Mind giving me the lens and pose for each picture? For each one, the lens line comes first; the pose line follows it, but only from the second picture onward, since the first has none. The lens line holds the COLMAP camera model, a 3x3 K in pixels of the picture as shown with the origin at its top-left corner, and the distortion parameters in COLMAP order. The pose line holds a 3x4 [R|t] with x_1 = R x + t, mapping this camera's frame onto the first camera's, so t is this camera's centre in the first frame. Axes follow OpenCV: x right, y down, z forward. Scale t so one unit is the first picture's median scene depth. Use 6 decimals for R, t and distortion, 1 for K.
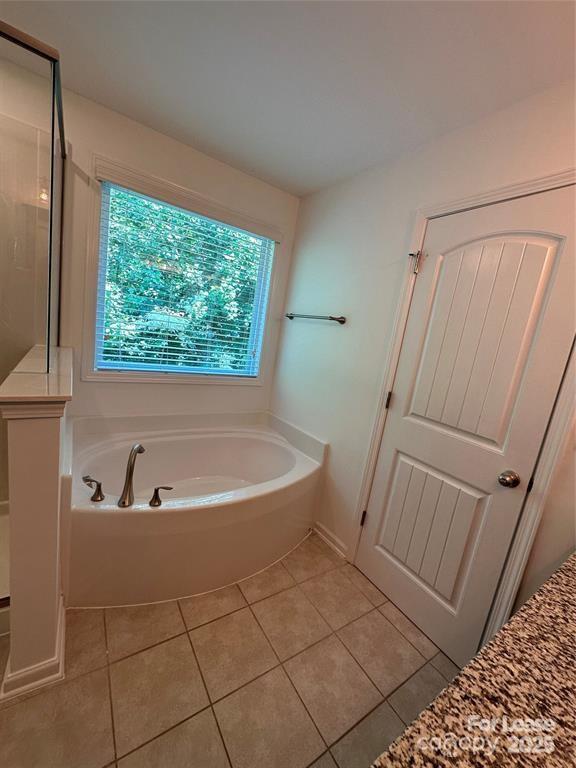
lens RADIAL K [[306.9, 0, 286.2], [0, 306.9, 384.6], [0, 0, 1]] dist [-0.002480, 0.000161]
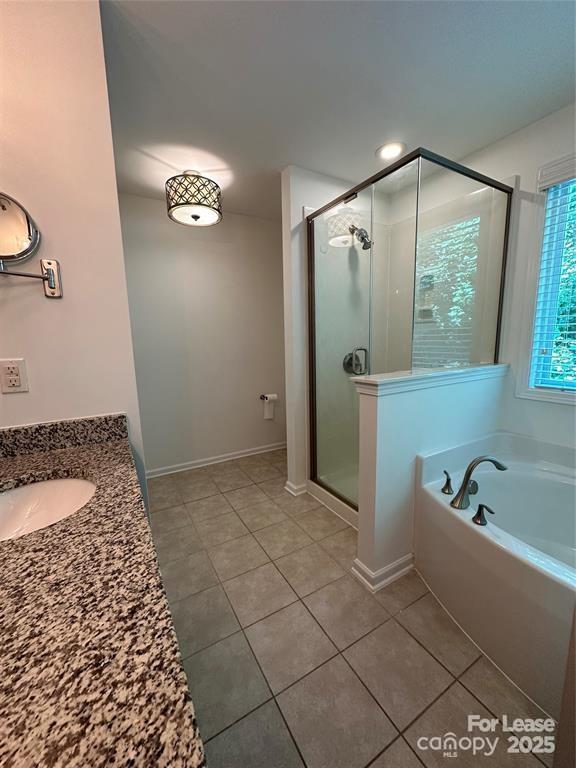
lens RADIAL K [[306.9, 0, 289.5], [0, 306.9, 384.6], [0, 0, 1]] dist [-0.002480, 0.000161]
pose [[-0.065935, 0.007290, -0.997797, 0.775149], [-0.156655, 0.987497, 0.017566, 0.093705], [0.985450, 0.157468, -0.063969, 0.685170]]
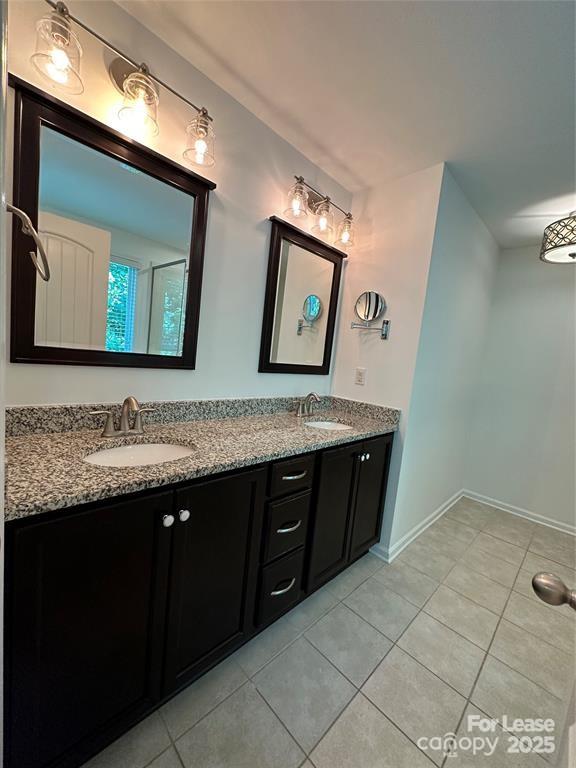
lens RADIAL K [[306.9, 0, 285.0], [0, 306.9, 383.5], [0, 0, 1]] dist [-0.002480, 0.000161]
pose [[-0.953187, -0.226177, -0.200694, 0.758319], [-0.270210, 0.935024, 0.229602, 0.039654], [0.135723, 0.273083, -0.952368, 1.006066]]
